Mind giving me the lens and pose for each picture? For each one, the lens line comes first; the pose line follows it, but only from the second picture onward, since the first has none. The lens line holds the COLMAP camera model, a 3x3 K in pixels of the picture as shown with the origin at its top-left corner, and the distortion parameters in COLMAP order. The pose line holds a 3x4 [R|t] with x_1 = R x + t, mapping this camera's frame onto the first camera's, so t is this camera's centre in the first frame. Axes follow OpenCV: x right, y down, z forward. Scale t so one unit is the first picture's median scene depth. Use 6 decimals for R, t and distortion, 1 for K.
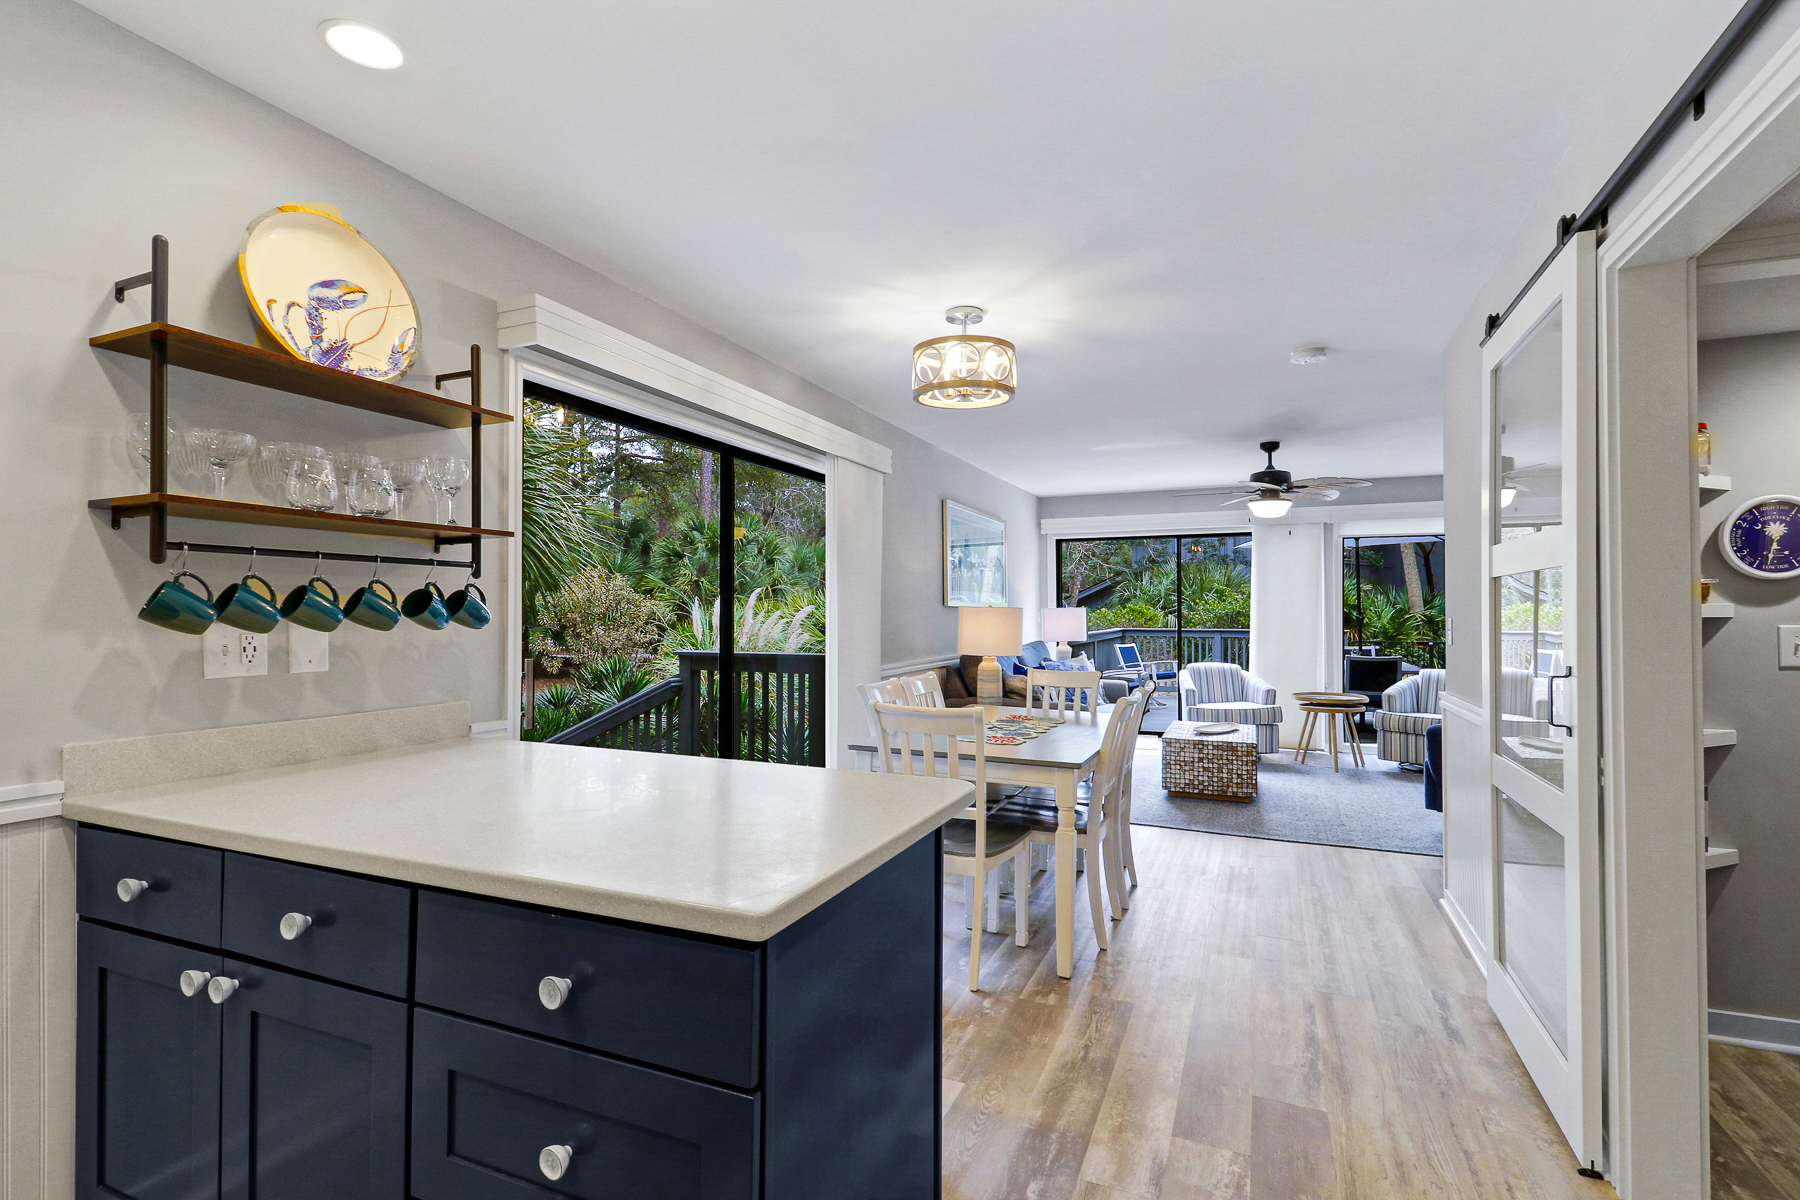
lens RADIAL K [[845.6, 0, 906.8], [0, 845.6, 611.4], [0, 0, 1]] dist [0.019040, -0.007437]
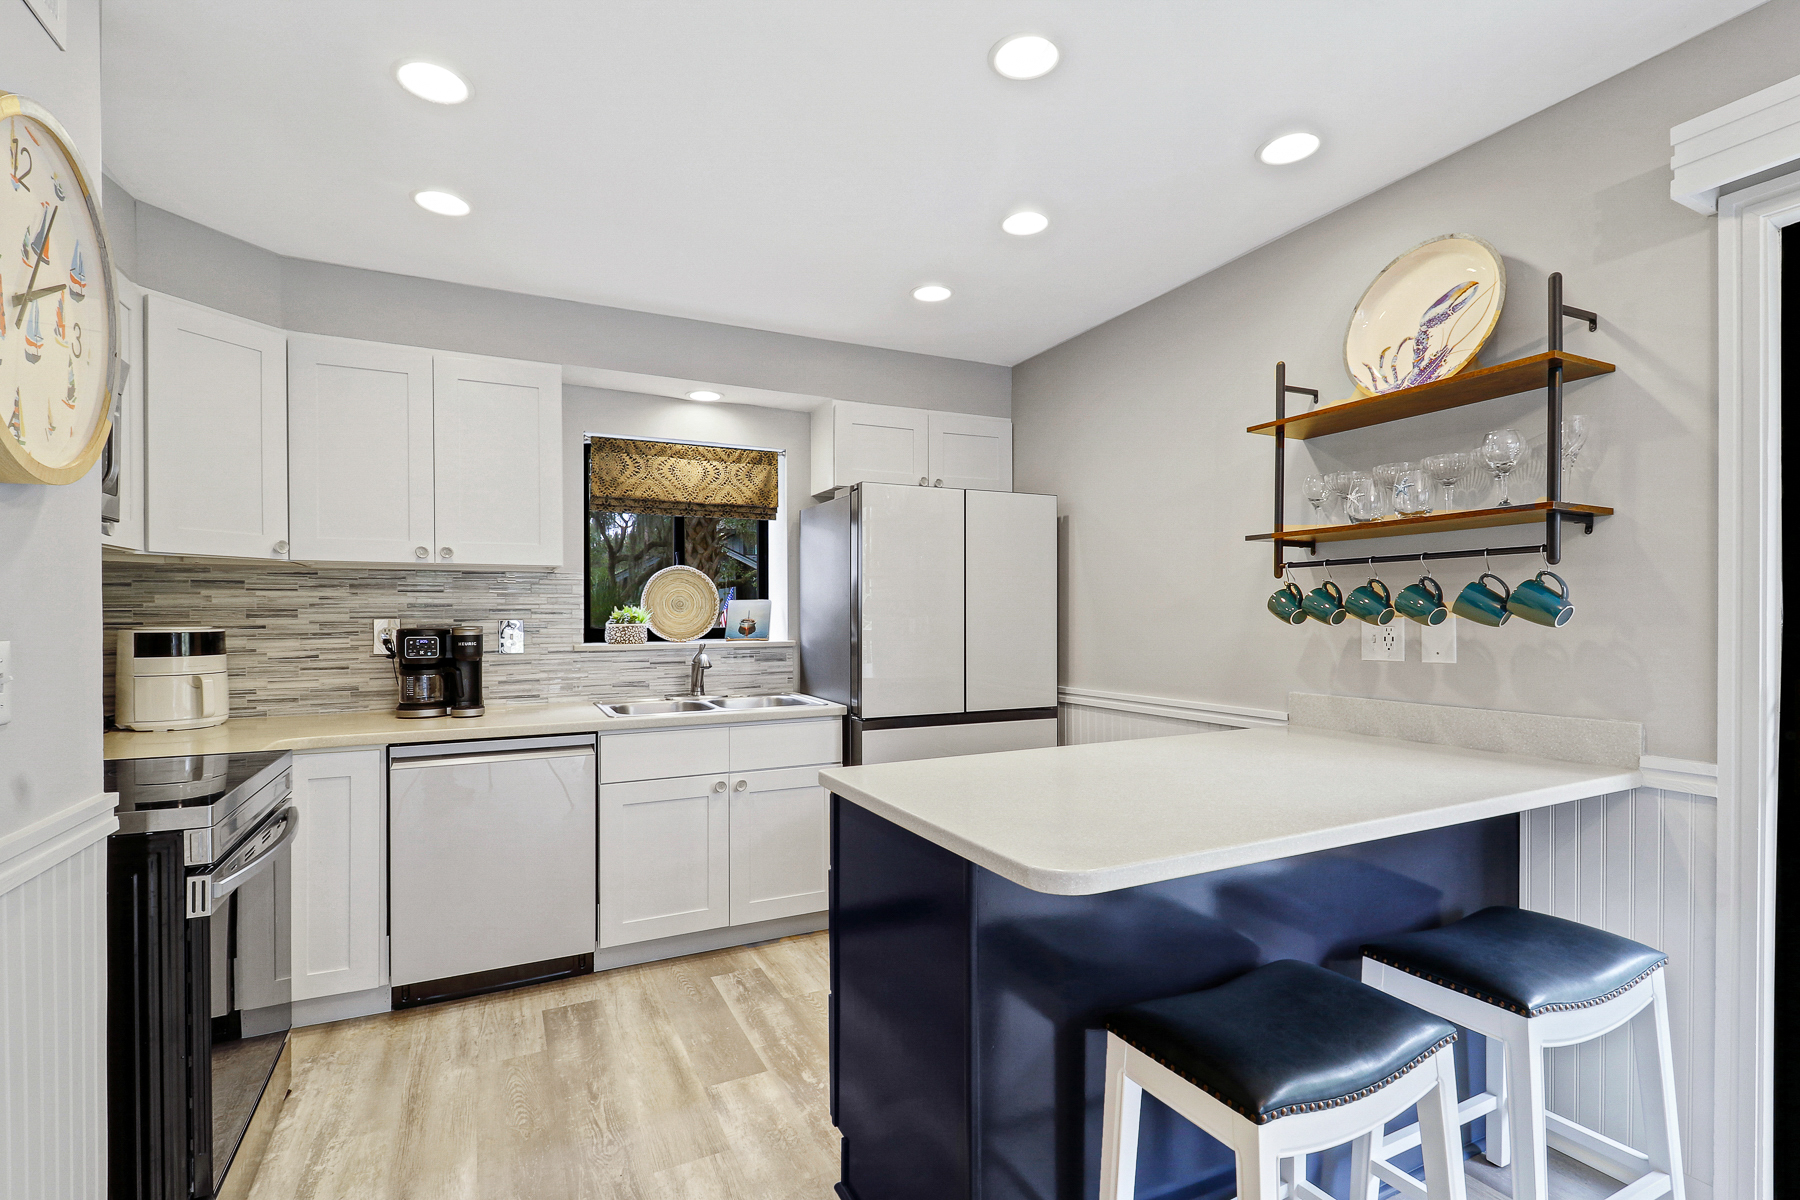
lens RADIAL K [[845.6, 0, 911.1], [0, 845.6, 615.2], [0, 0, 1]] dist [0.019040, -0.007437]
pose [[-0.646841, 0.003897, -0.762615, 0.533620], [0.011892, 0.999917, -0.004976, 0.007025], [0.762532, -0.012287, -0.646834, 1.115807]]
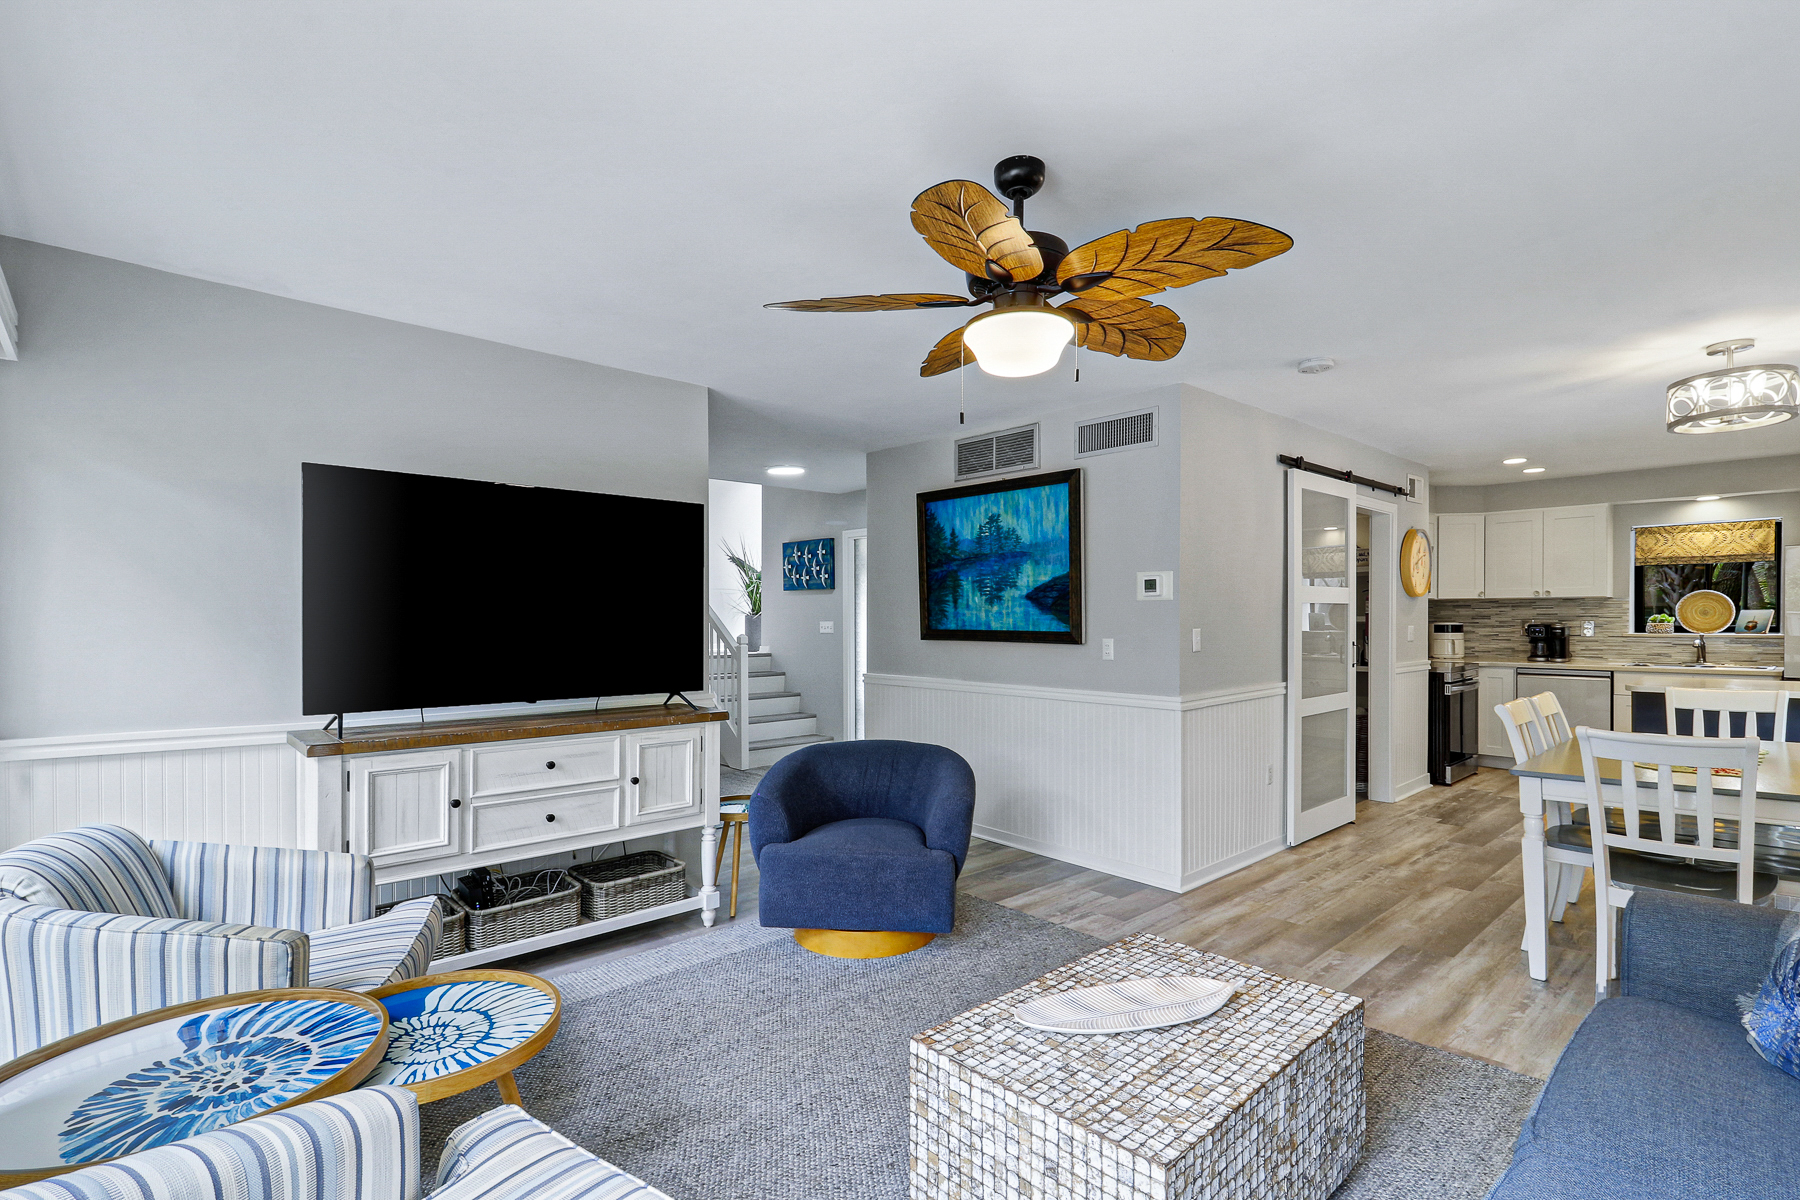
lens RADIAL K [[845.6, 0, 910.1], [0, 845.6, 623.5], [0, 0, 1]] dist [0.019040, -0.007437]
pose [[-0.911404, 0.002329, 0.411505, 0.861462], [0.003350, 0.999993, 0.001758, -0.004735], [-0.411498, 0.002981, -0.911406, 3.671029]]
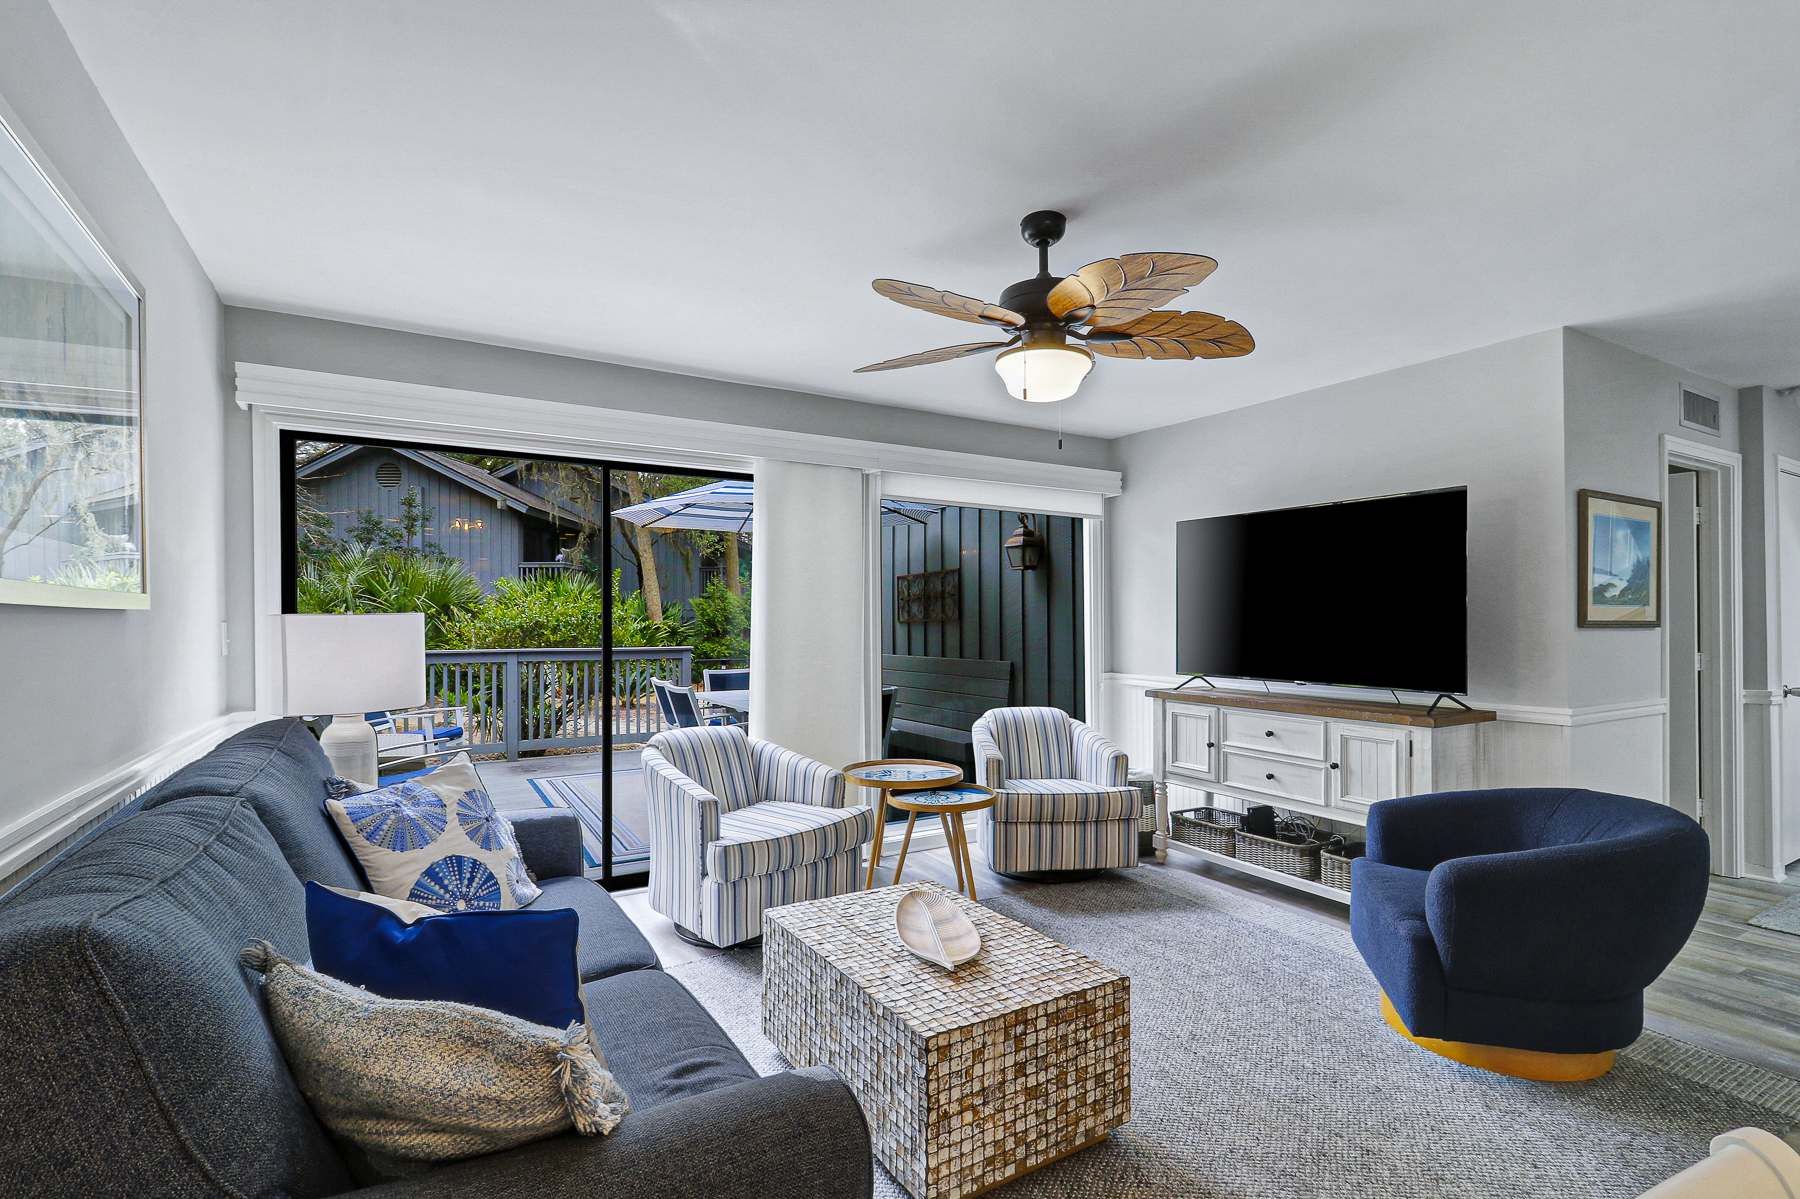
lens RADIAL K [[845.6, 0, 913.0], [0, 845.6, 613.1], [0, 0, 1]] dist [0.019040, -0.007437]
pose [[0.582521, 0.007611, 0.812780, 0.133218], [0.000222, 0.999955, -0.009523, -0.000612], [-0.812816, 0.005728, 0.582493, 2.199847]]
